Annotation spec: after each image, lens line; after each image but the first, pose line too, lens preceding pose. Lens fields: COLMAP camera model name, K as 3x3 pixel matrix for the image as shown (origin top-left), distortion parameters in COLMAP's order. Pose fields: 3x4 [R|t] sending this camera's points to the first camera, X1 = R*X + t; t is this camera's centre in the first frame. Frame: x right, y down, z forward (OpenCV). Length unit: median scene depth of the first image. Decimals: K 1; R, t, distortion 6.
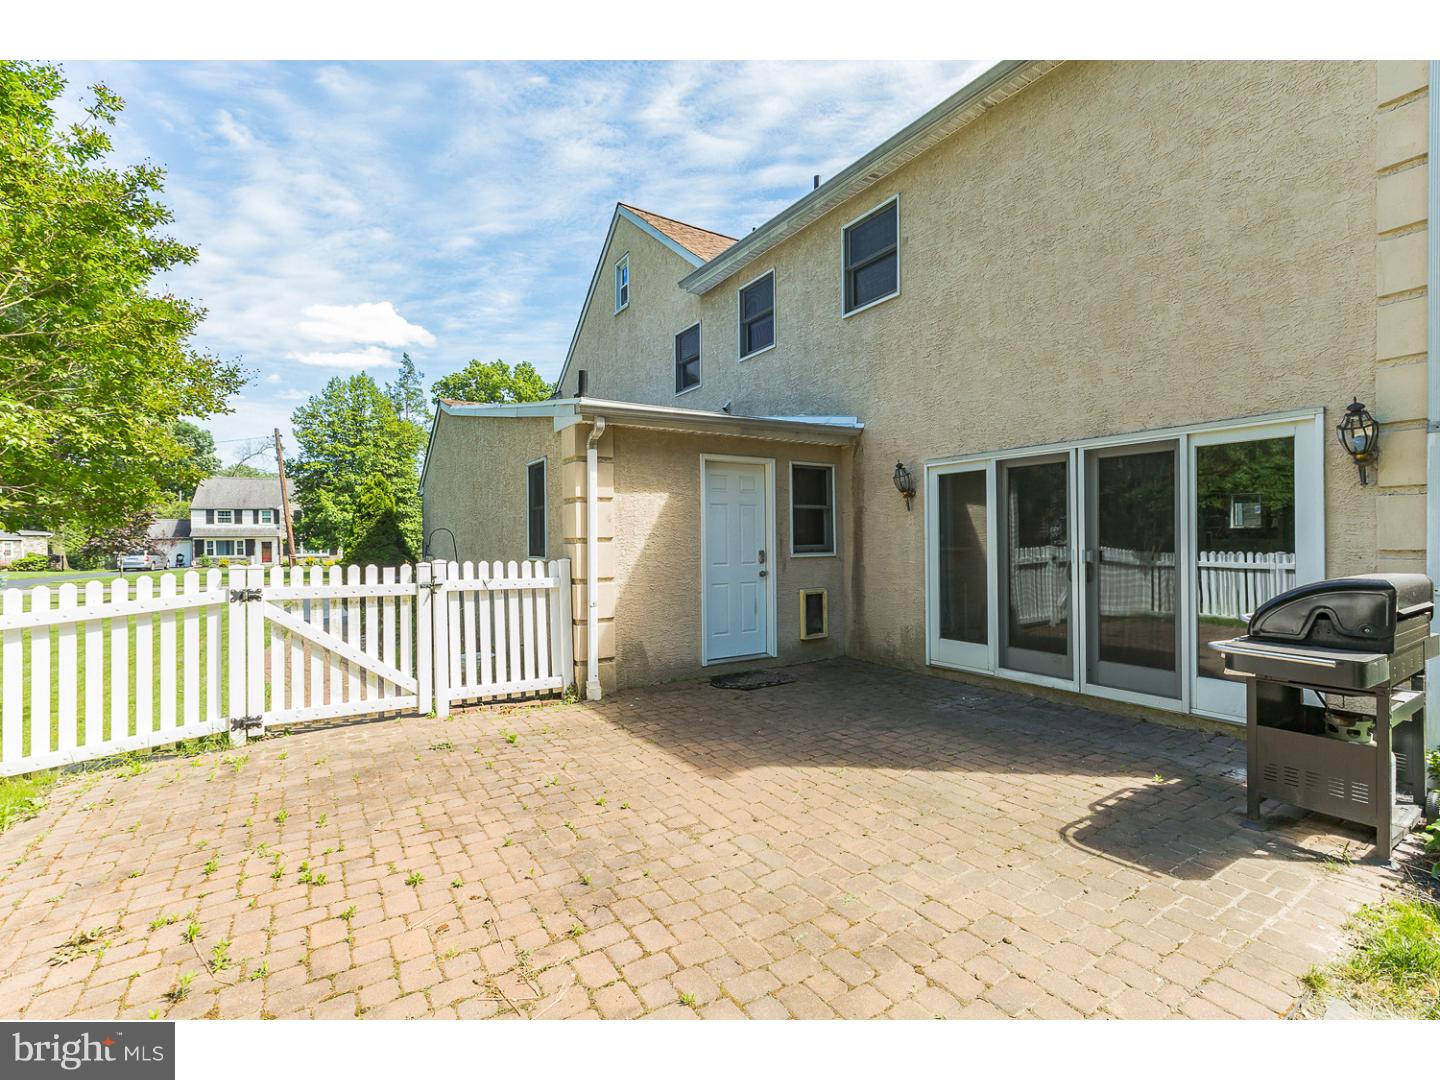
lens RADIAL K [[640.9, 0, 720.0], [0, 640.9, 540.0], [0, 0, 1]] dist [-0.002341, -0.000056]
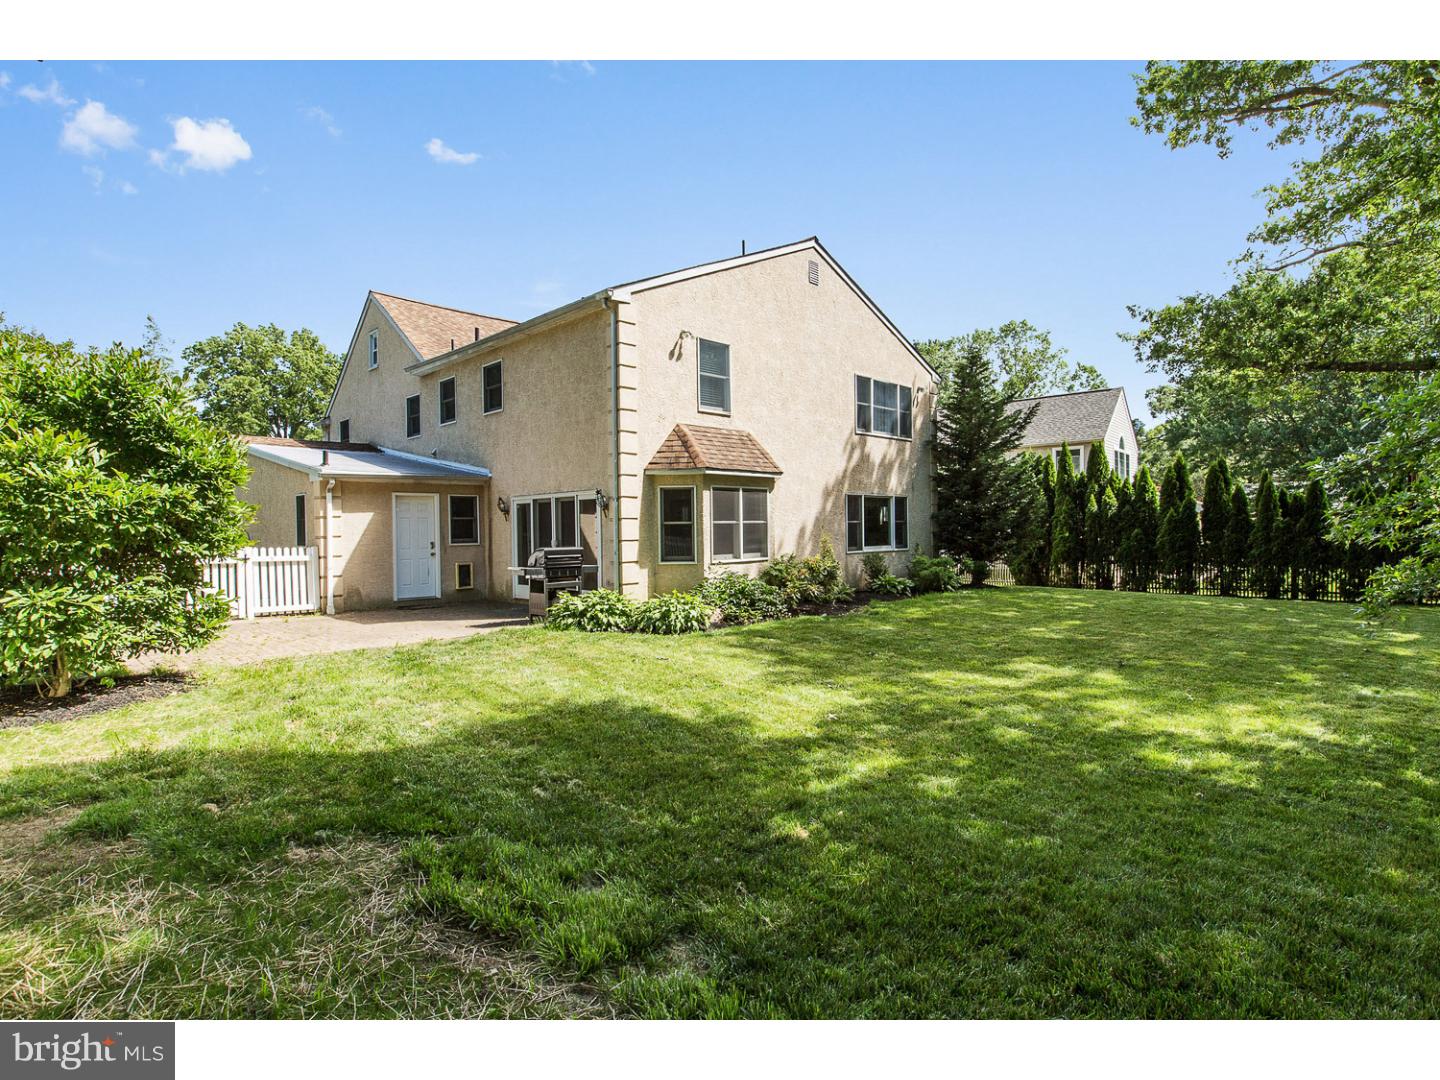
lens RADIAL K [[748.4, 0, 720.0], [0, 748.4, 540.0], [0, 0, 1]] dist [-0.000076, 0.000248]
pose [[0.978559, -0.005304, 0.205900, 0.523565], [0.003349, 0.999946, 0.009843, -0.009709], [-0.205941, -0.008943, 0.978524, -1.577525]]
